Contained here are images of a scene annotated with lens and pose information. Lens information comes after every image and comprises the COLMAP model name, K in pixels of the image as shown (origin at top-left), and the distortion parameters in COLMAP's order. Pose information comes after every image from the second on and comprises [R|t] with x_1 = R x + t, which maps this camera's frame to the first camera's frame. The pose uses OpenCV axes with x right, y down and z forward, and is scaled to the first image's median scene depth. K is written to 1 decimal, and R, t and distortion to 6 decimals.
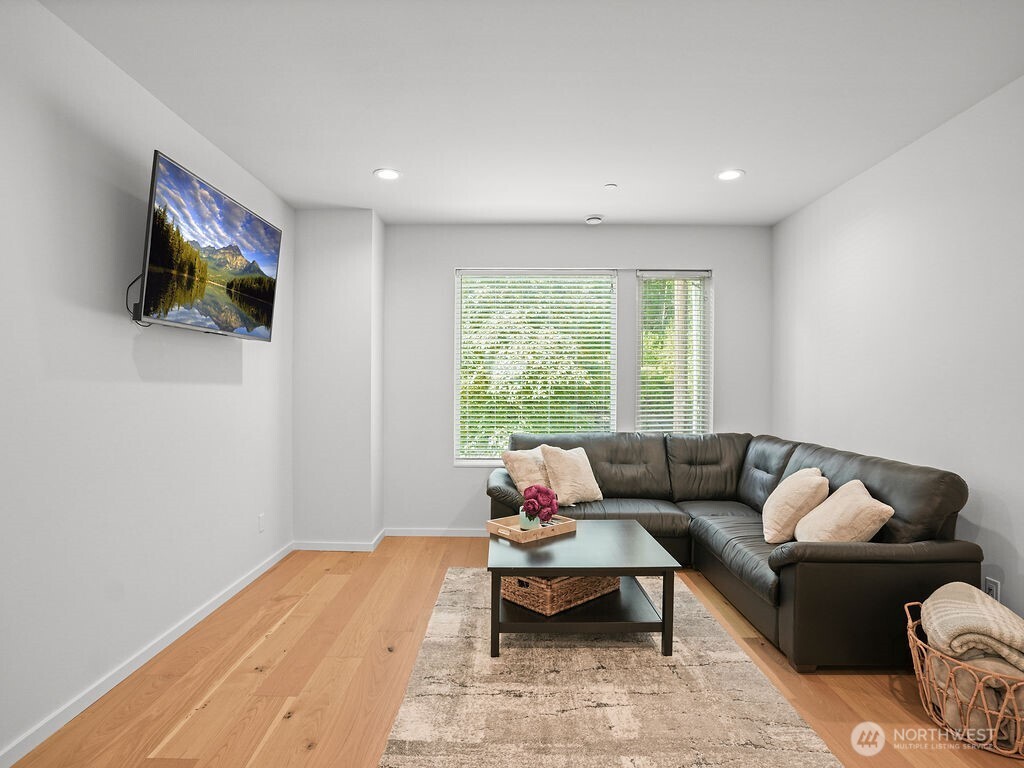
lens RADIAL K [[545.9, 0, 502.2], [0, 545.9, 380.8], [0, 0, 1]] dist [-0.036069, 0.005359]
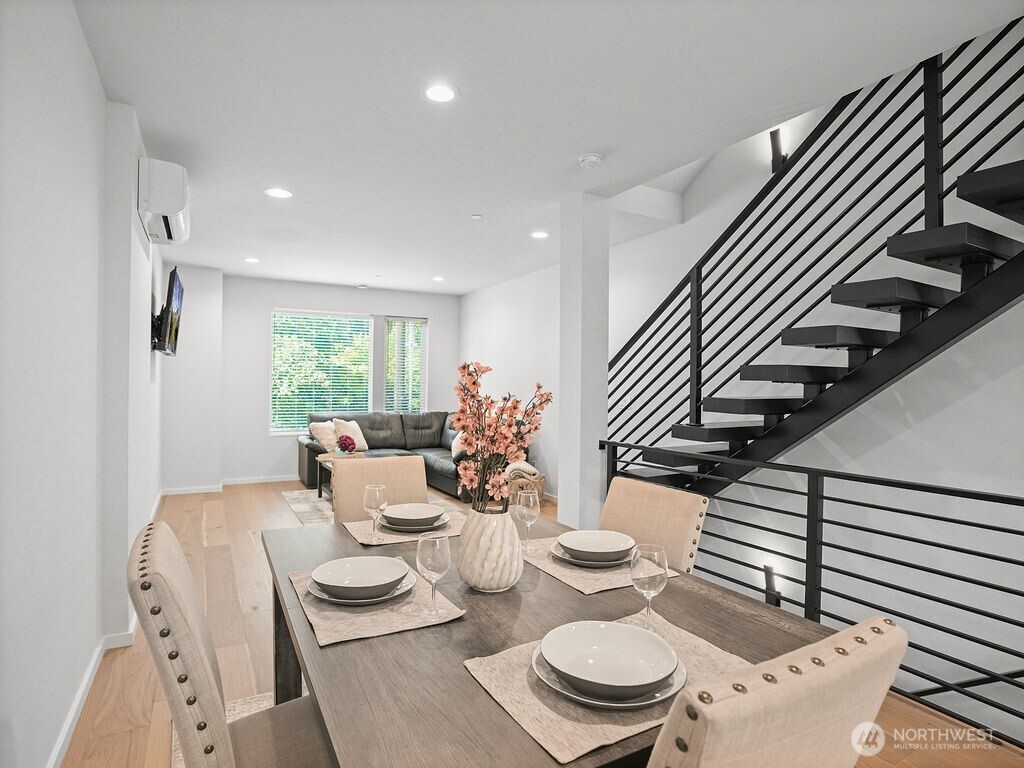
lens RADIAL K [[545.9, 0, 509.4], [0, 545.9, 383.7], [0, 0, 1]] dist [-0.036069, 0.005359]
pose [[0.861927, 0.003809, 0.507018, -0.296477], [-0.007413, 0.999960, 0.005089, -0.005841], [-0.506978, -0.008145, 0.861921, -0.696767]]
